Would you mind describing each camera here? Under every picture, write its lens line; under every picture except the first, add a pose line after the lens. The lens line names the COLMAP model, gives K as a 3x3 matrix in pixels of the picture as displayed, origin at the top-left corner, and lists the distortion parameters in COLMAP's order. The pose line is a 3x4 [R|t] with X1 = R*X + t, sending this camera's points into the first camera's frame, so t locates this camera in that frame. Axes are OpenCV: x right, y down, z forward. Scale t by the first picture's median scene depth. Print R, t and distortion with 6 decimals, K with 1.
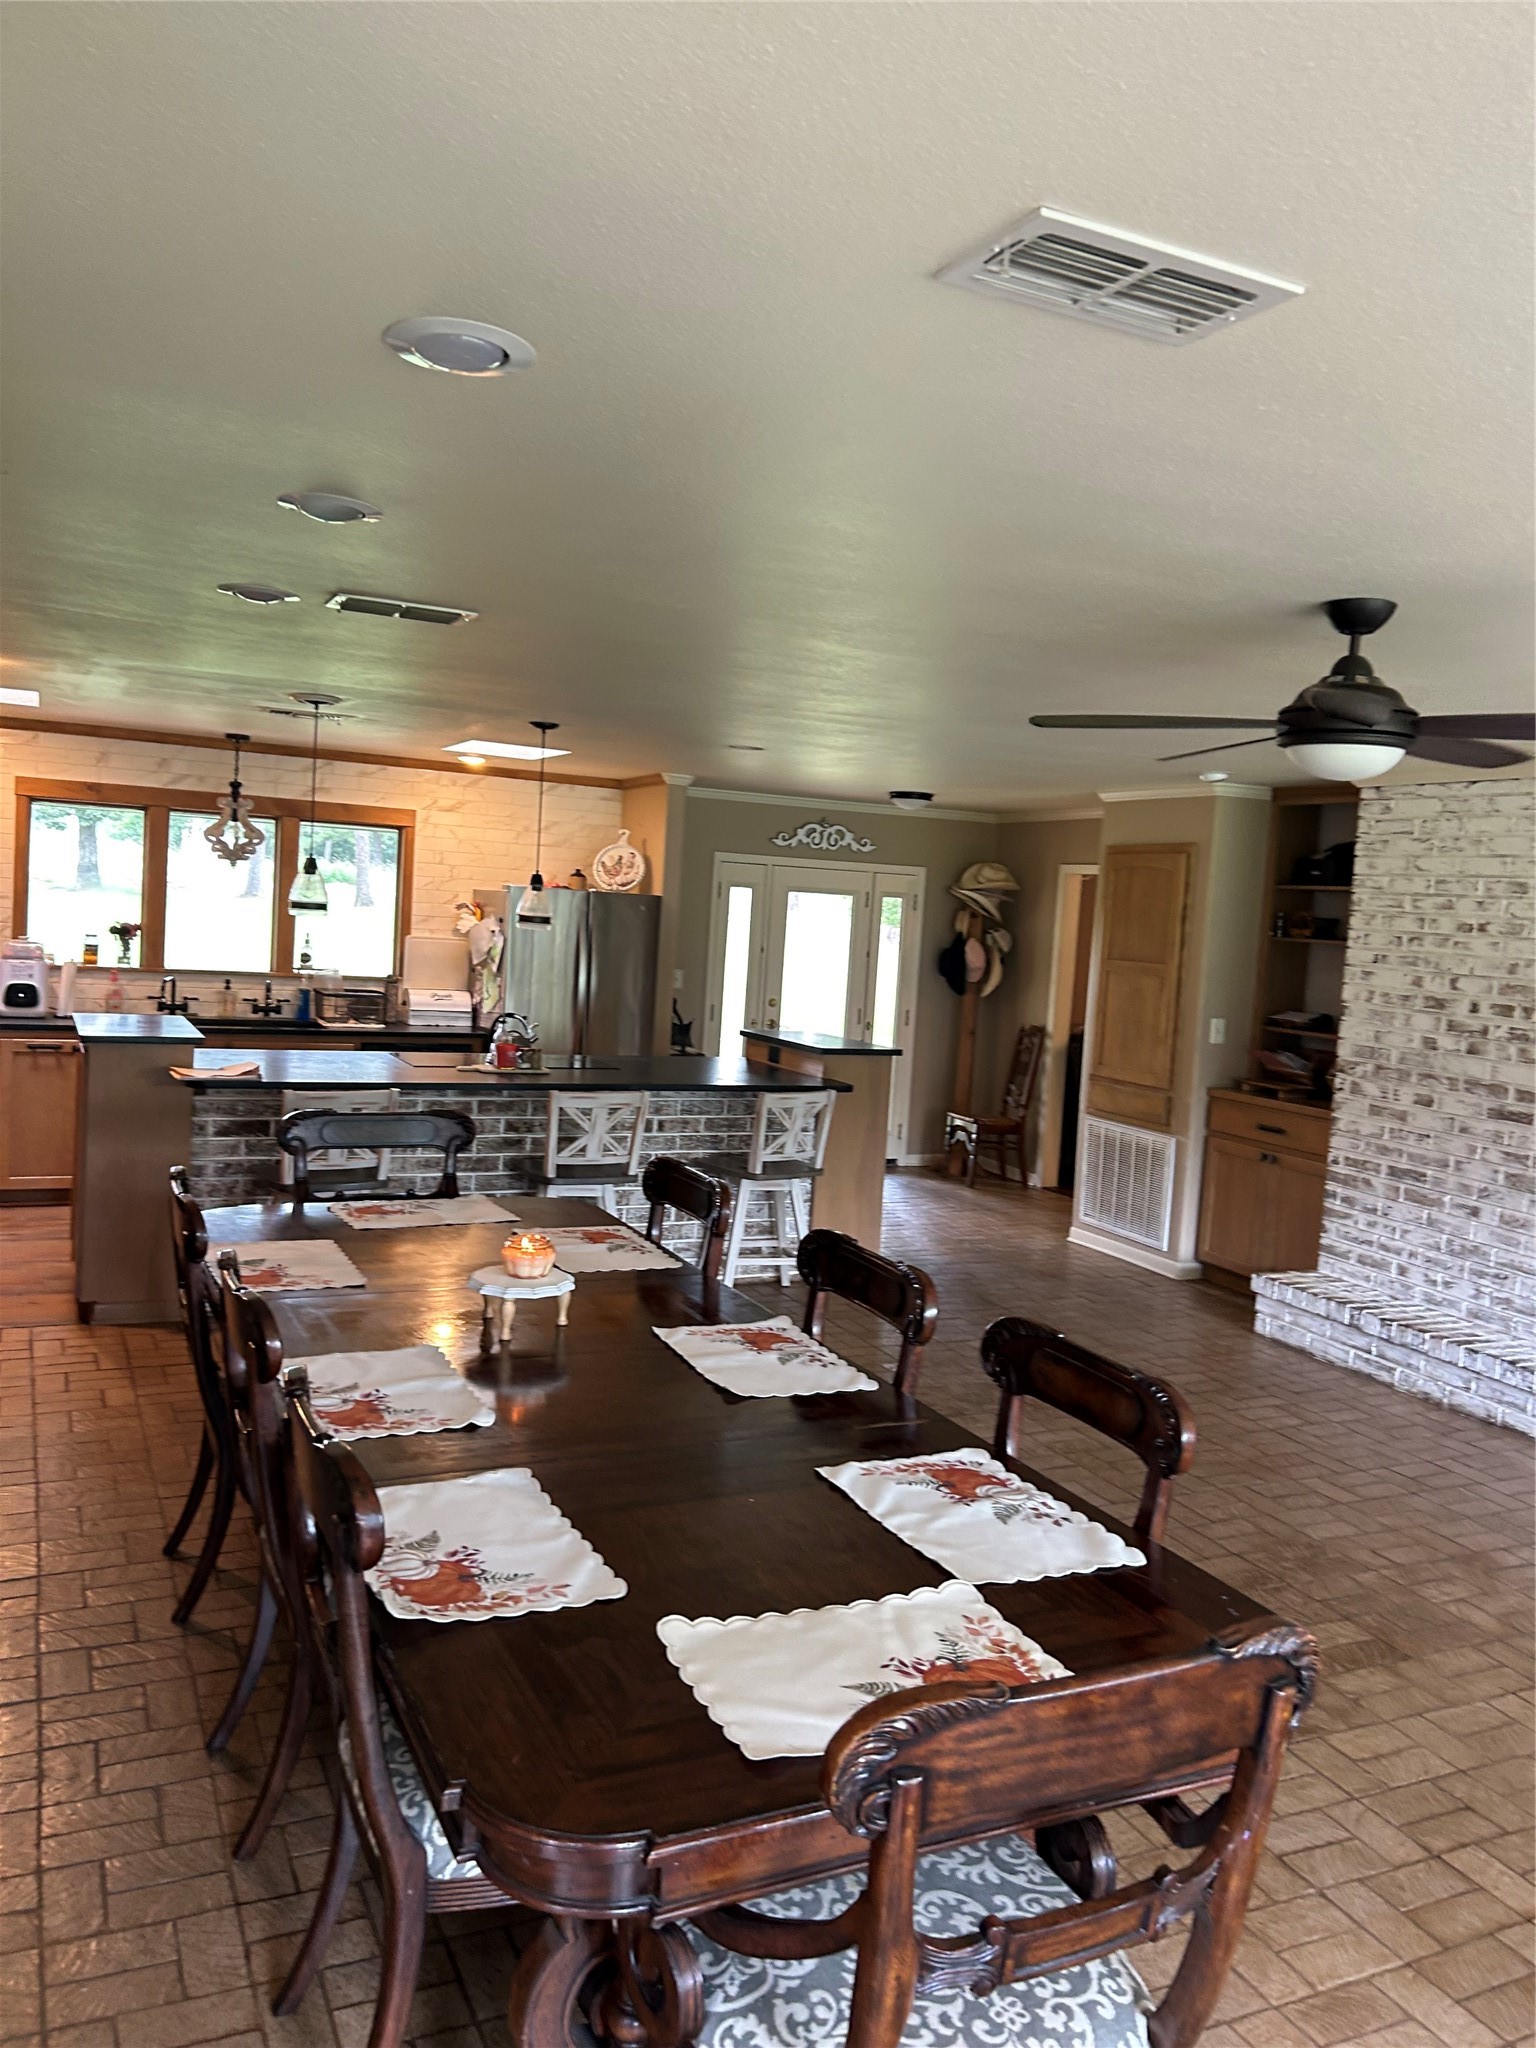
lens RADIAL K [[1528.5, 0, 749.4], [0, 1528.5, 1007.3], [0, 0, 1]] dist [0.036965, -0.024265]
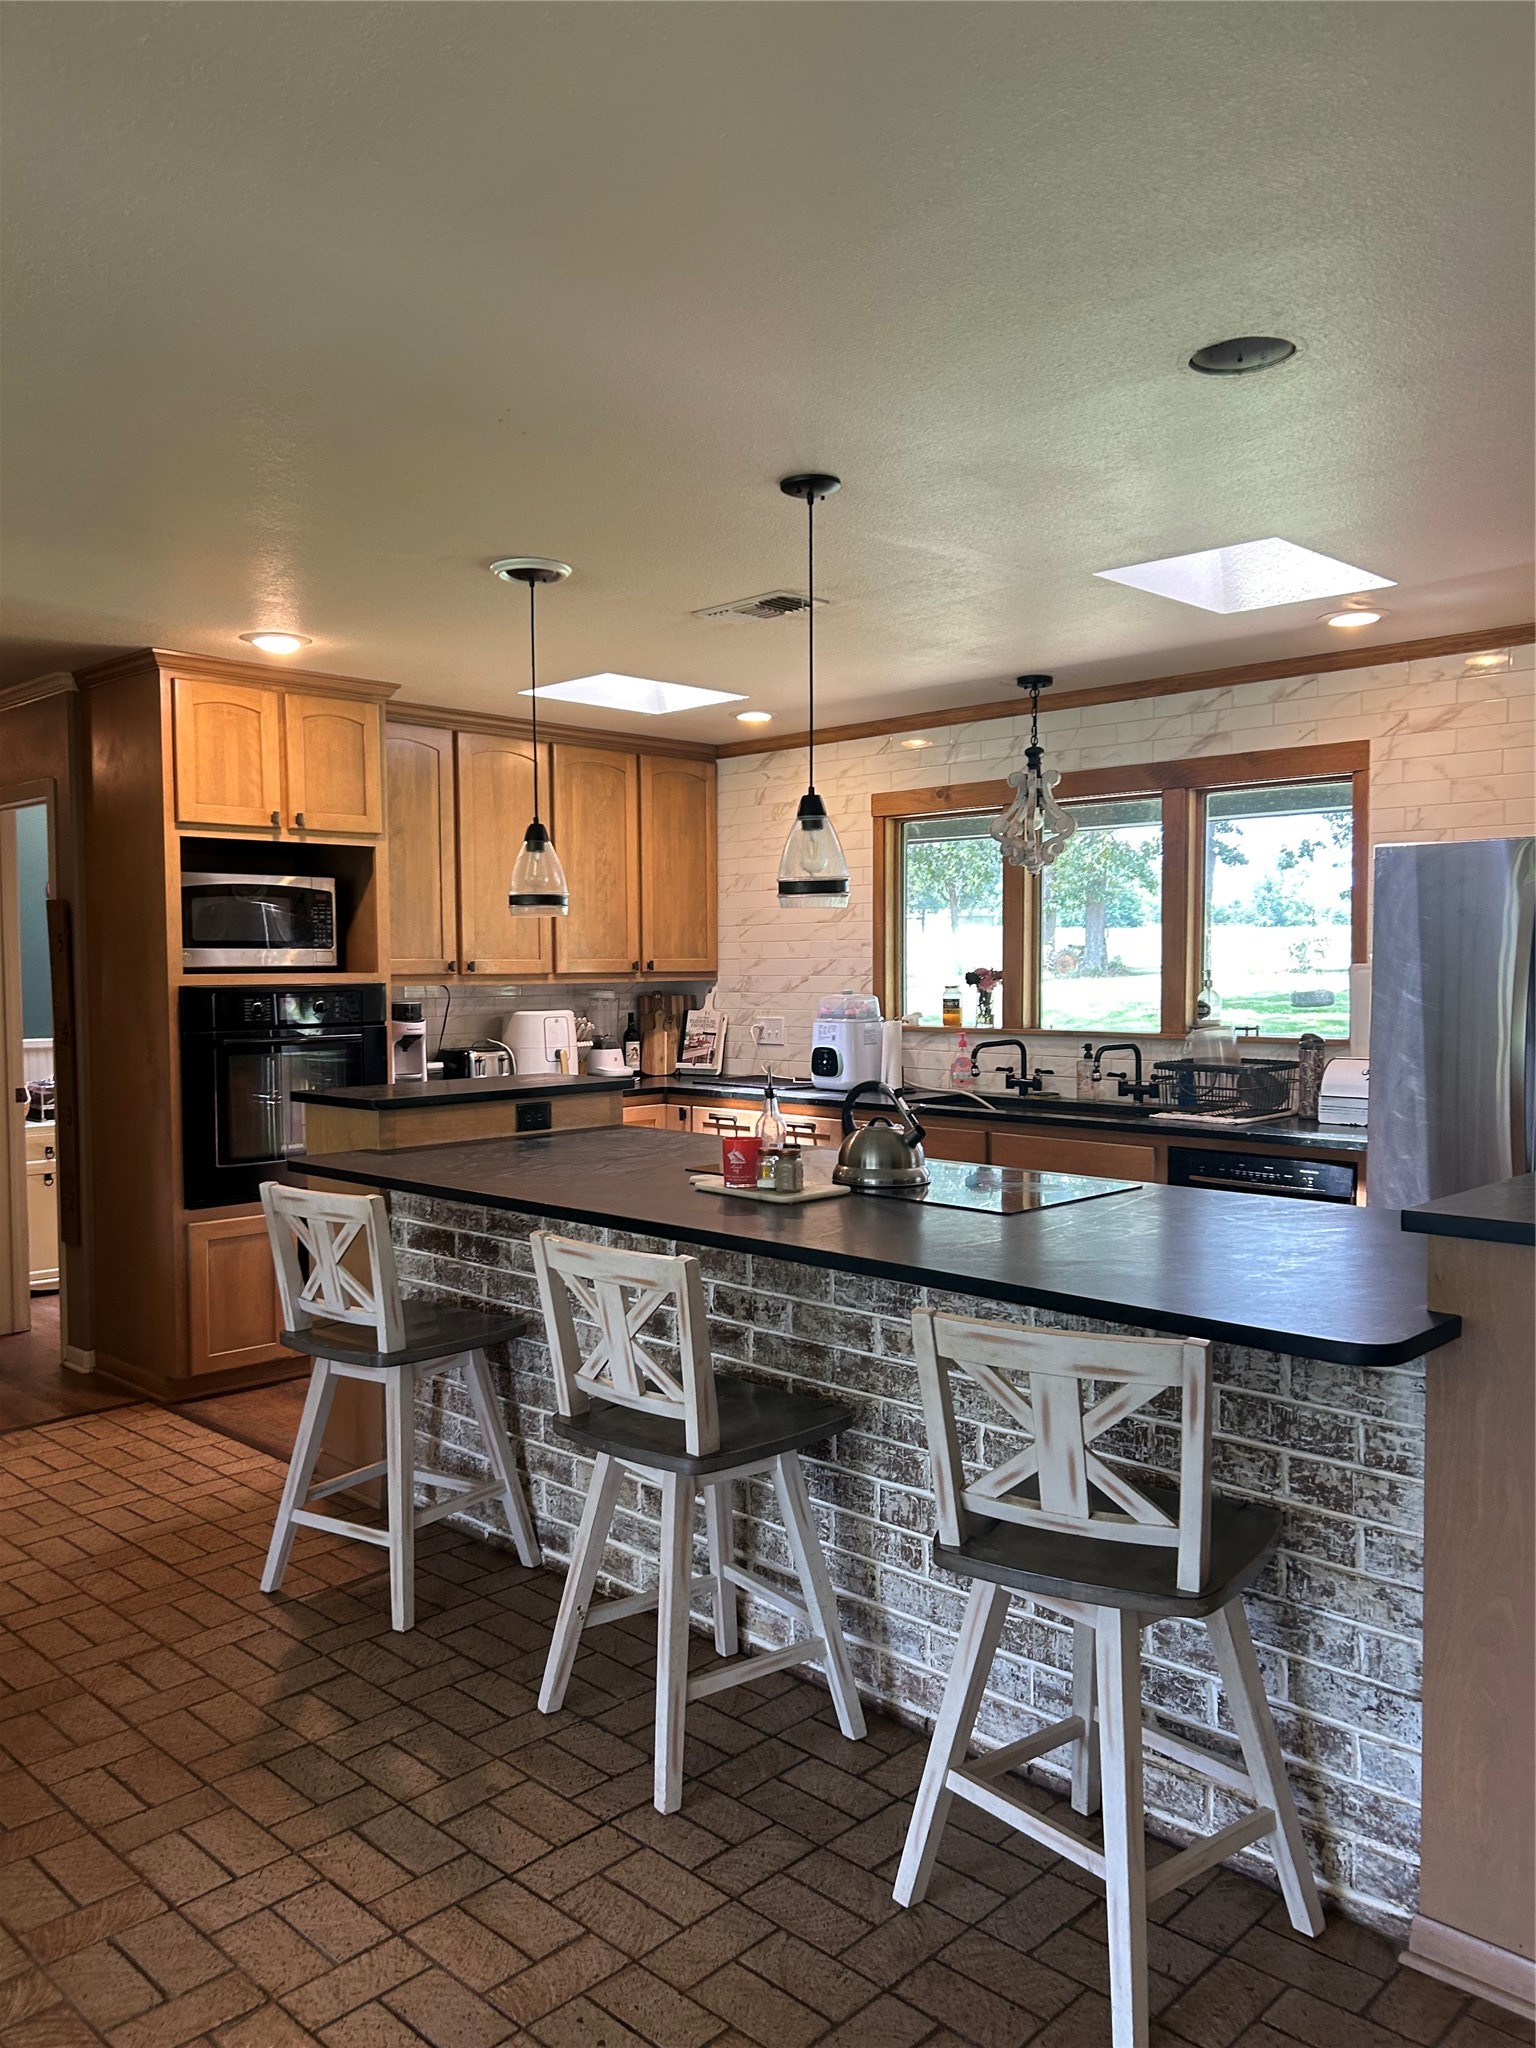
lens RADIAL K [[1528.5, 0, 762.2], [0, 1528.5, 1033.3], [0, 0, 1]] dist [0.036965, -0.024265]
pose [[0.344907, -0.021672, -0.938387, 0.306784], [-0.032882, 0.998841, -0.035154, 0.007037], [0.938061, 0.042981, 0.343795, 0.801857]]
